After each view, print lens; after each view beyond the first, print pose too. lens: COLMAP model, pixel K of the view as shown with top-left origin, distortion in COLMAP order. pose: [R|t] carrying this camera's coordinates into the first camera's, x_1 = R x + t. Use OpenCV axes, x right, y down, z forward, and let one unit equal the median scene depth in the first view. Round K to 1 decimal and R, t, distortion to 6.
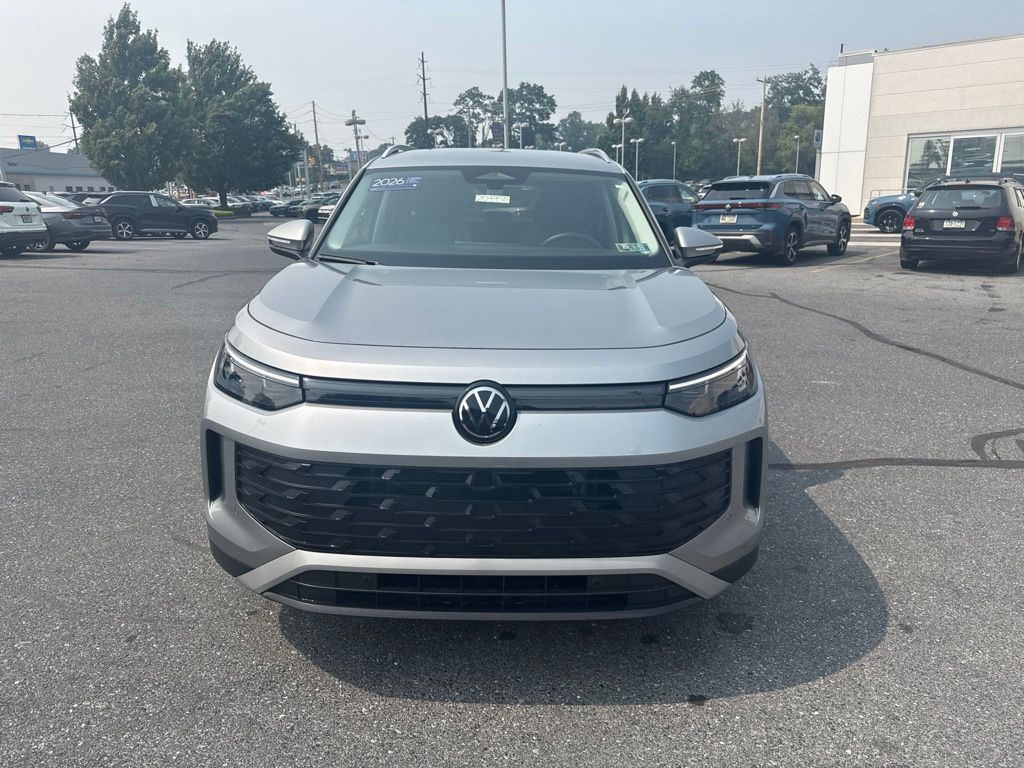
lens RADIAL K [[725.8, 0, 511.7], [0, 725.8, 386.1], [0, 0, 1]] dist [0.026757, -0.036983]
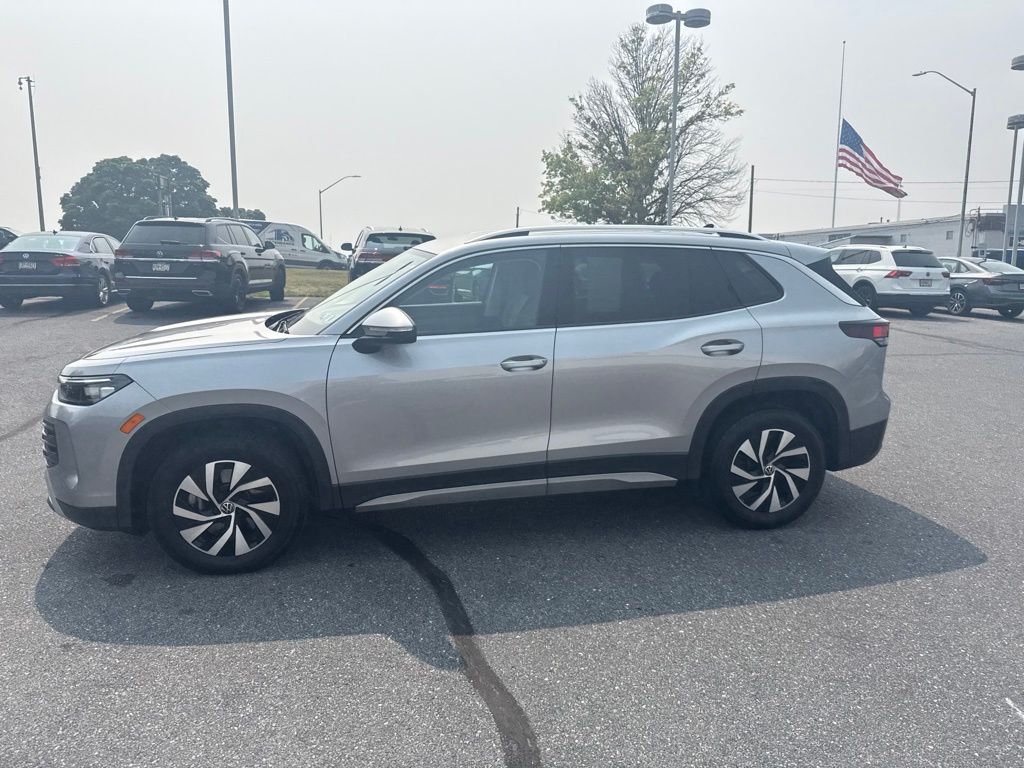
lens RADIAL K [[725.8, 0, 506.7], [0, 725.8, 380.8], [0, 0, 1]] dist [0.026757, -0.036983]
pose [[0.190667, 0.167905, -0.967189, 0.102455], [-0.252907, 0.960406, 0.116870, -0.022834], [0.948517, 0.222326, 0.225582, 0.077689]]
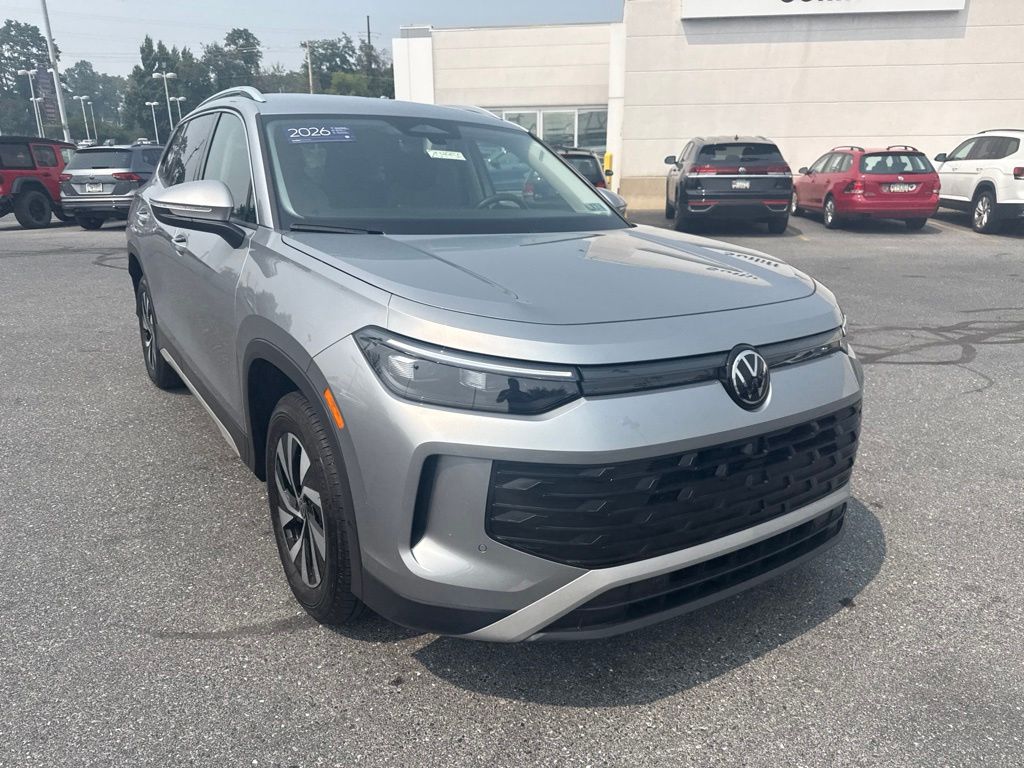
lens RADIAL K [[725.8, 0, 506.7], [0, 725.8, 392.9], [0, 0, 1]] dist [0.026757, -0.036983]
pose [[0.837844, -0.154921, 0.523467, -0.037255], [0.128064, 0.987908, 0.087397, -0.003116], [-0.530676, -0.006187, 0.847552, 0.016132]]
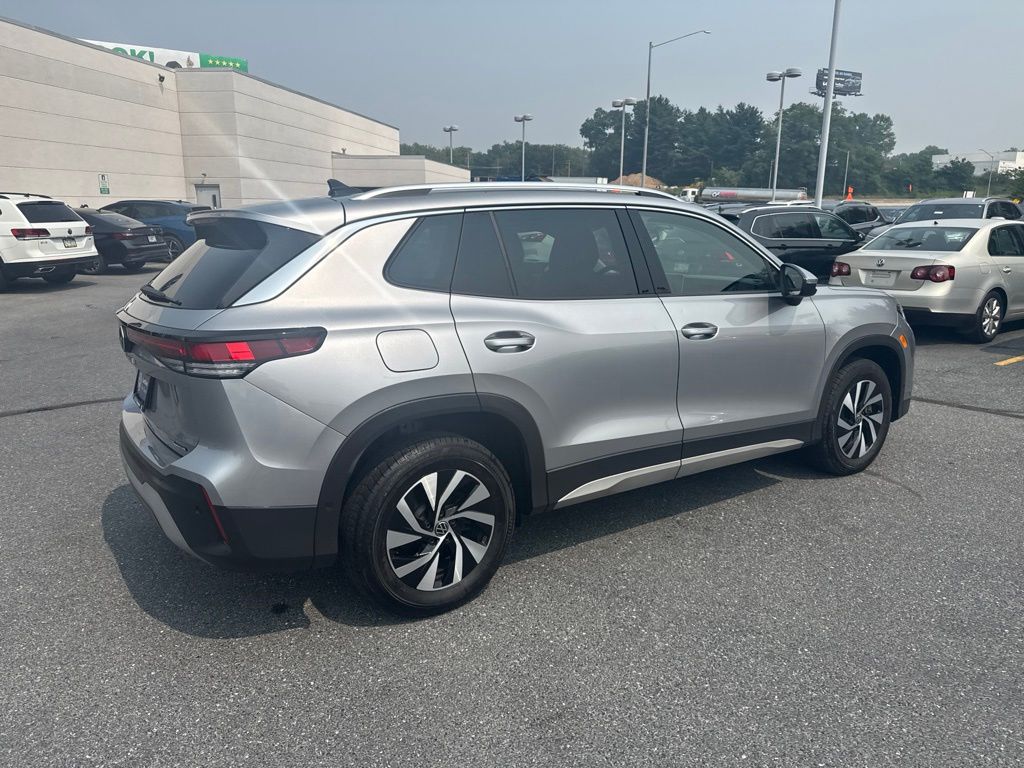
lens RADIAL K [[725.8, 0, 507.6], [0, 725.8, 379.0], [0, 0, 1]] dist [0.026757, -0.036983]
pose [[-0.553156, -0.175016, 0.814486, -0.079037], [0.216957, 0.913683, 0.343677, -0.043763], [-0.804331, 0.366815, -0.467438, 0.155561]]
